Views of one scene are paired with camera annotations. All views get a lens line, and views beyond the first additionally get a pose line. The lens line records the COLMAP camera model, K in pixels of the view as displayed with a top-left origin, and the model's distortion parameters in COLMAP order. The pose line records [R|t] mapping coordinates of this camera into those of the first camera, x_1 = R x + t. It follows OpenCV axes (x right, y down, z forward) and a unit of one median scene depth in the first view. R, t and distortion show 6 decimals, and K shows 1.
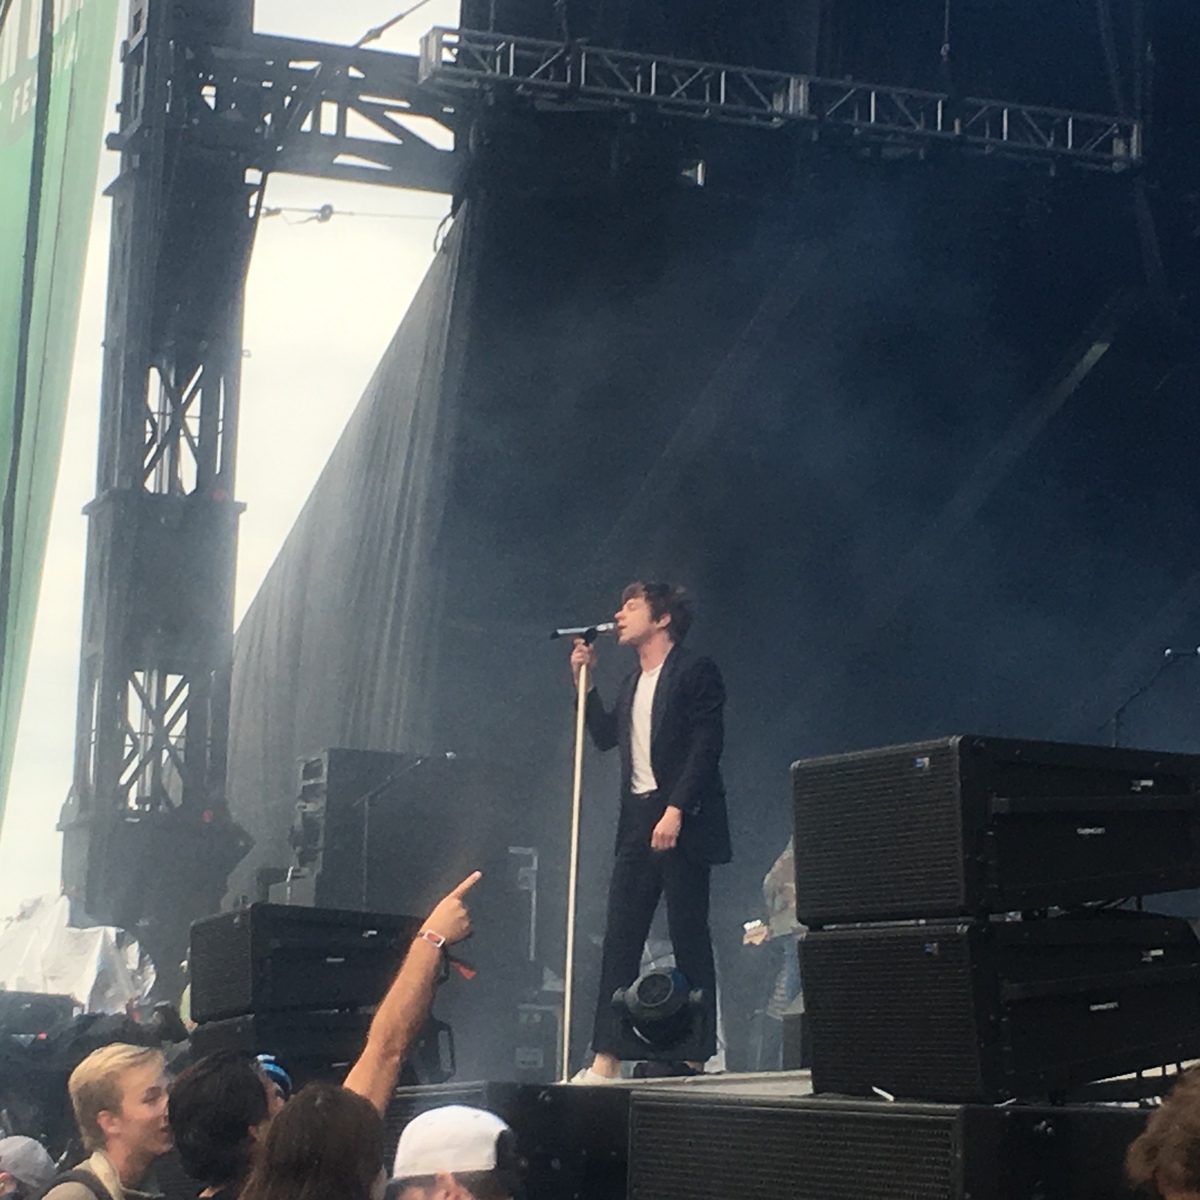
lens RADIAL K [[3761.6, 0, 600.8], [0, 3761.6, 600.8], [0, 0, 1]] dist [-0.009328, 0.897229]
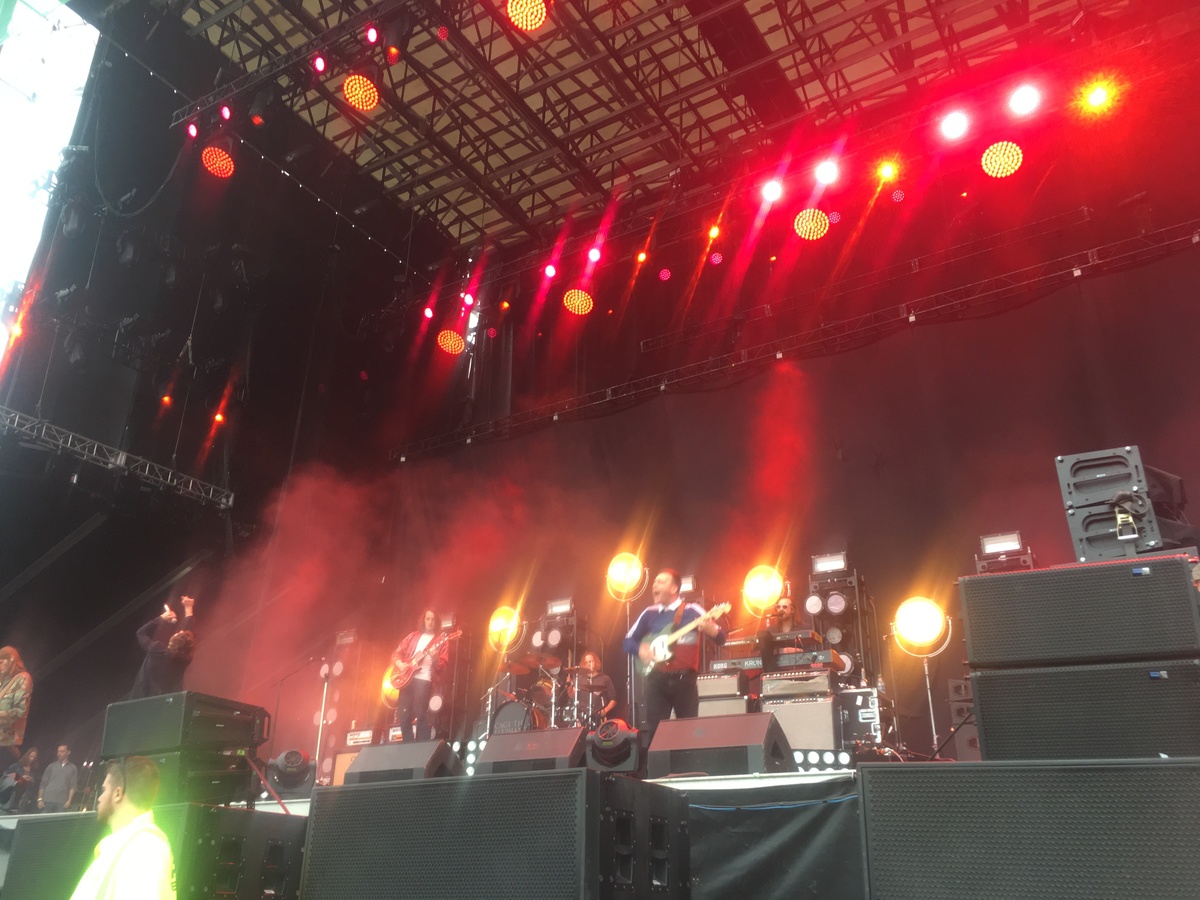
lens RADIAL K [[1002.5, 0, 600.0], [0, 1002.5, 450.0], [0, 0, 1]] dist [0.022480, -0.005065]
pose [[0.787246, 0.226517, 0.573528, -0.101314], [-0.080765, 0.959951, -0.268274, 0.033887], [-0.611327, 0.164876, 0.774012, 0.192485]]
